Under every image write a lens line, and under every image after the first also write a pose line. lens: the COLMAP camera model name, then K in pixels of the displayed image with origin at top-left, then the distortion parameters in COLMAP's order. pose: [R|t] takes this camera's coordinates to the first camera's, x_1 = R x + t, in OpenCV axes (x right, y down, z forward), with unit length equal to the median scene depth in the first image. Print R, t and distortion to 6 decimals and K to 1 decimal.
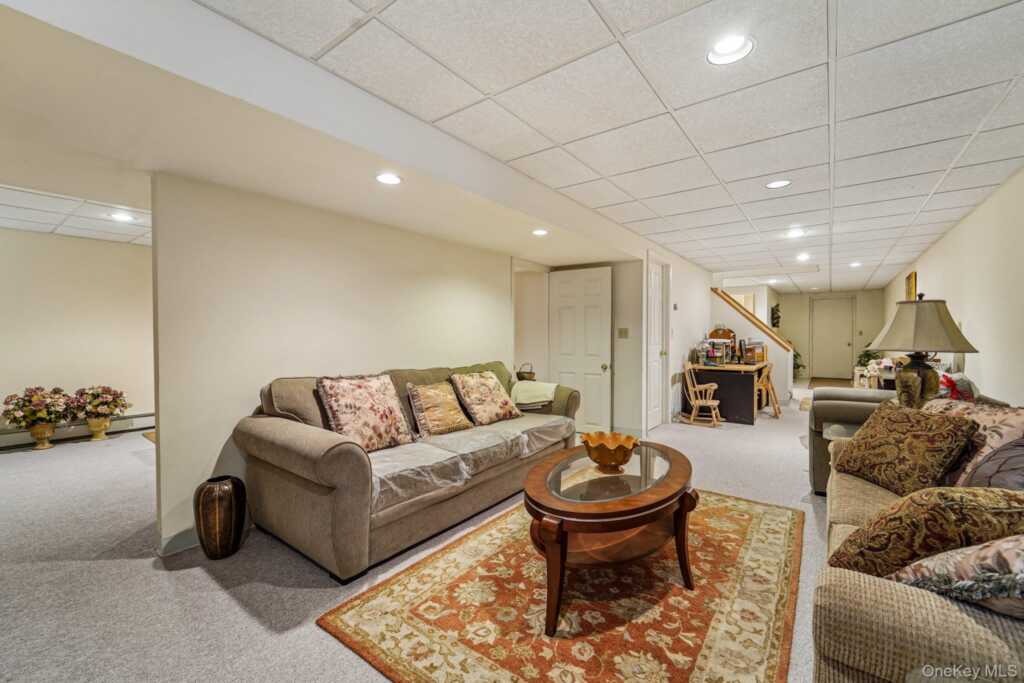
lens RADIAL K [[422.8, 0, 505.6], [0, 422.8, 340.2], [0, 0, 1]] dist [-0.013556, -0.002531]
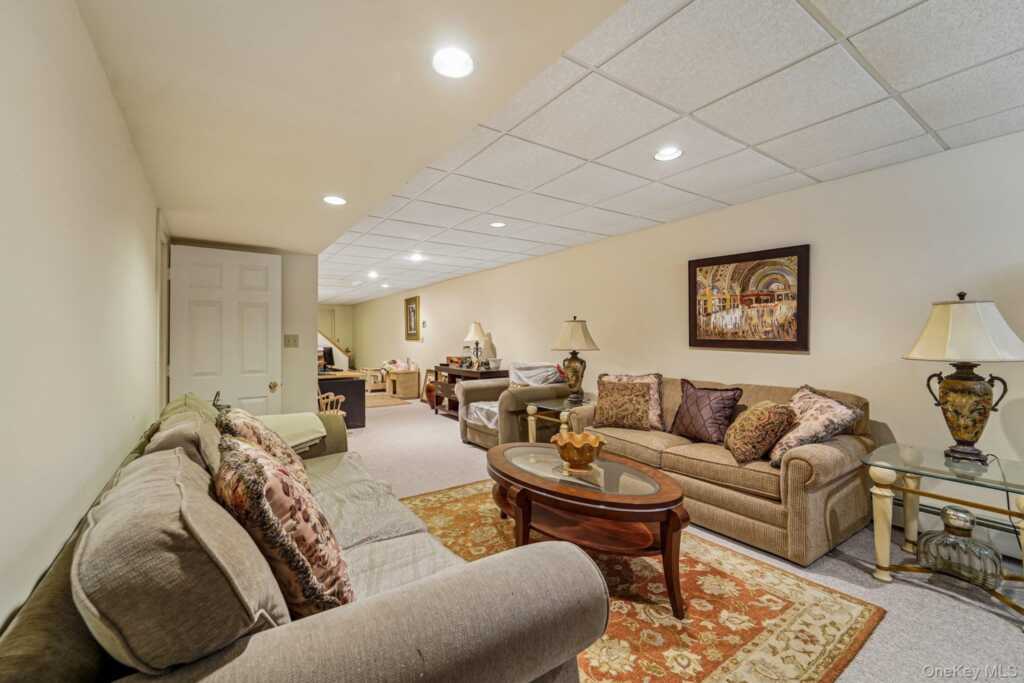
lens RADIAL K [[422.8, 0, 510.7], [0, 422.8, 334.7], [0, 0, 1]] dist [-0.013556, -0.002531]
pose [[0.314635, 0.010094, 0.949159, -0.933340], [0.021866, 0.999601, -0.017879, -0.015037], [-0.948961, 0.026380, 0.314288, 0.927791]]
